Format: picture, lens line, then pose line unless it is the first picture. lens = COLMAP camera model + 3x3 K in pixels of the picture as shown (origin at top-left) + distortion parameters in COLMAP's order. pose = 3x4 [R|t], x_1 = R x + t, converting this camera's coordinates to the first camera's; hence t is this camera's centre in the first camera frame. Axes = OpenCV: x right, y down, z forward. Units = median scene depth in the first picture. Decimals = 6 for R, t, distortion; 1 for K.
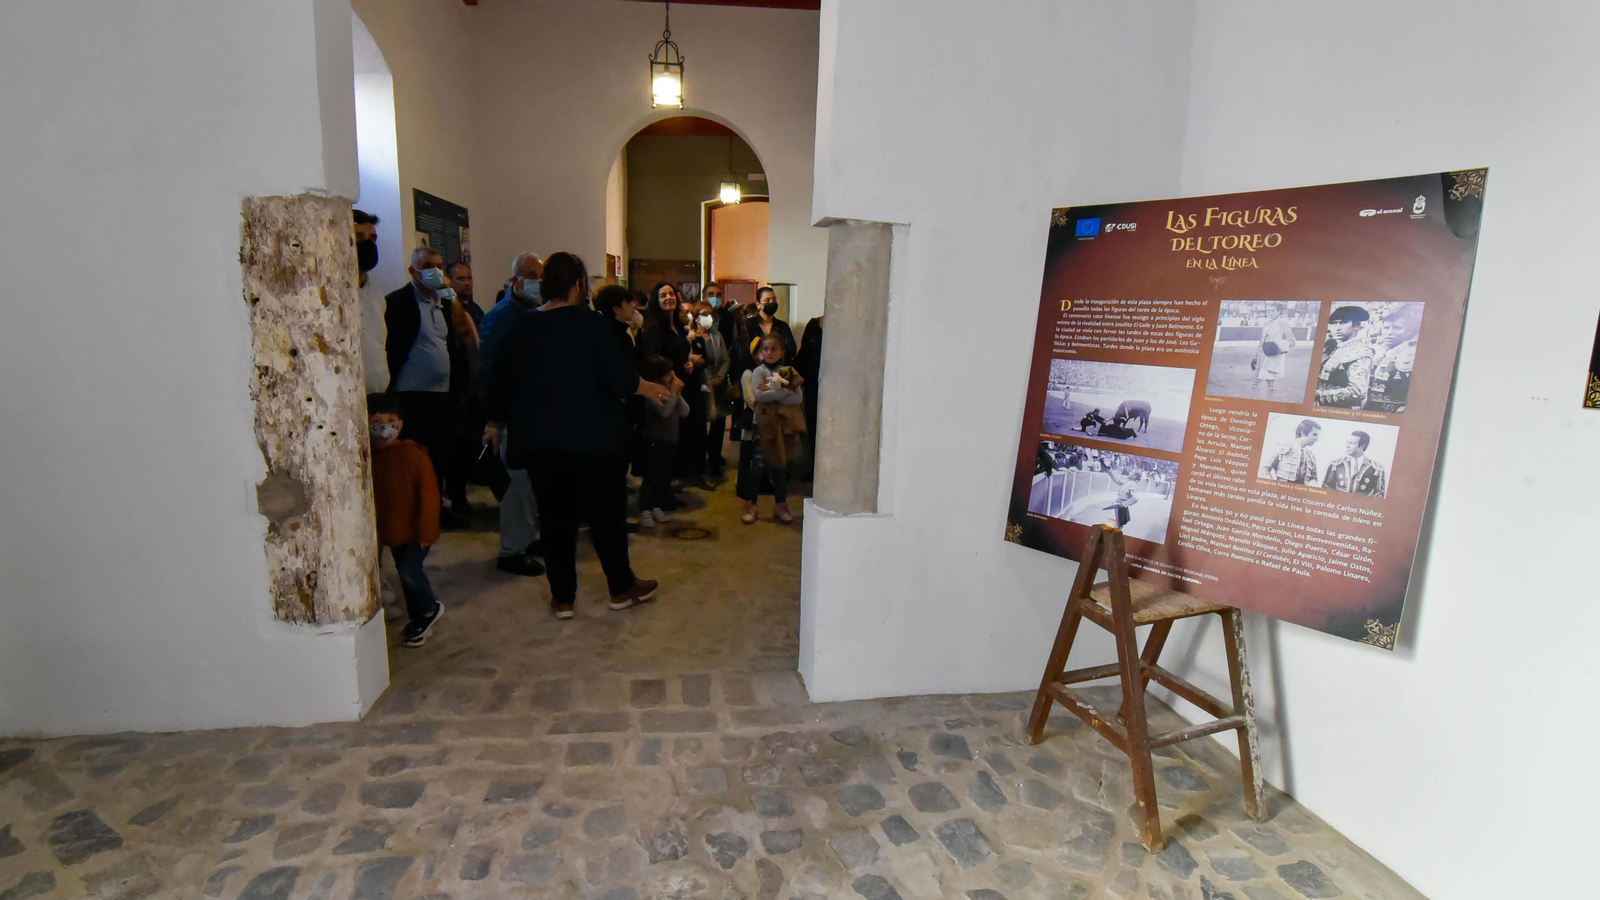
lens RADIAL K [[796.0, 0, 795.5], [0, 796.0, 467.7], [0, 0, 1]] dist [-0.006042, -0.001219]
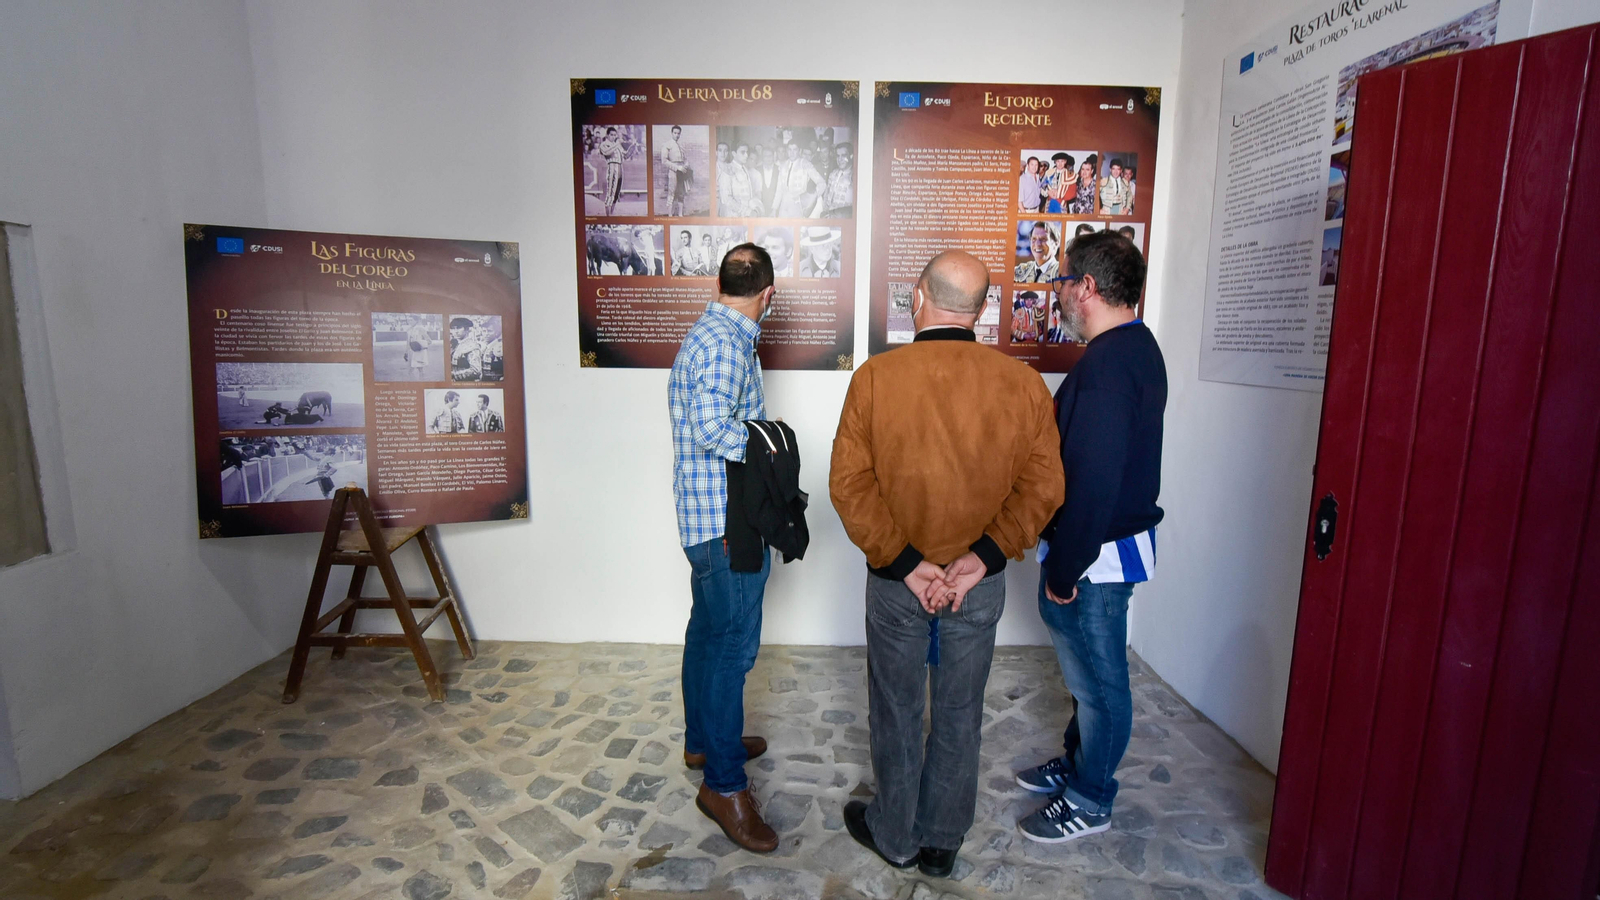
lens RADIAL K [[796.0, 0, 799.7], [0, 796.0, 450.1], [0, 0, 1]] dist [-0.006042, -0.001219]
pose [[0.249104, -0.181572, 0.951304, -0.608418], [0.158366, 0.976683, 0.144948, -0.058377], [-0.955441, 0.114547, 0.272051, -0.050178]]
